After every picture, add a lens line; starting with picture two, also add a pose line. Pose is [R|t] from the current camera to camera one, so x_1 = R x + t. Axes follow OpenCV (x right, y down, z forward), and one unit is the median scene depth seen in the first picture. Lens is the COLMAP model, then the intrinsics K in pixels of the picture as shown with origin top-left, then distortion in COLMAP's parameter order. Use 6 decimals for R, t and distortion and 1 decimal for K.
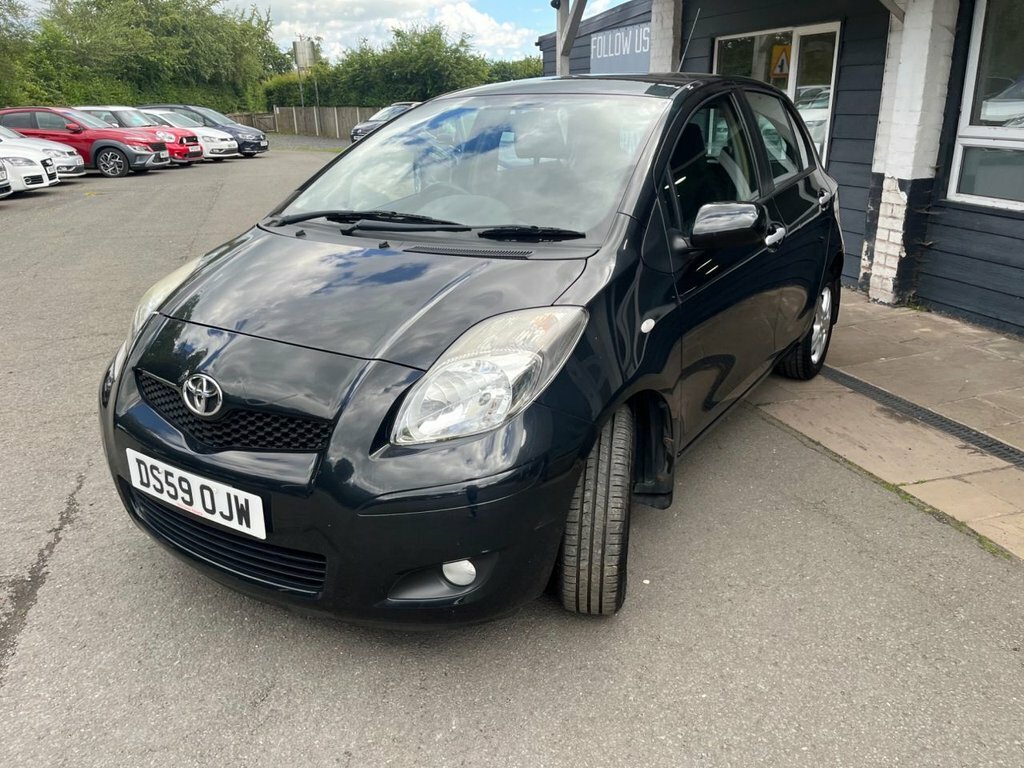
lens RADIAL K [[772.4, 0, 524.9], [0, 772.4, 382.1], [0, 0, 1]] dist [0.088490, -0.108655]
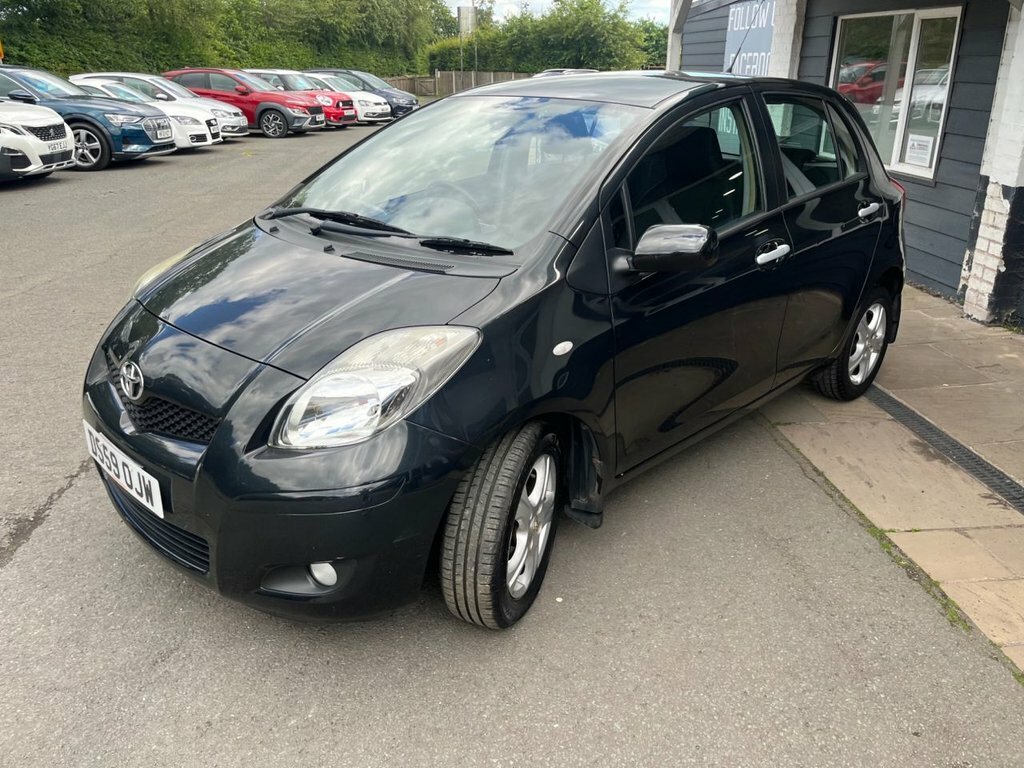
lens RADIAL K [[775.2, 0, 526.5], [0, 775.2, 371.9], [0, 0, 1]] dist [0.087192, -0.107631]
pose [[0.978382, 0.091304, -0.185560, 0.129614], [-0.085739, 0.995600, 0.037814, -0.032938], [0.188196, -0.021087, 0.981905, 0.005358]]
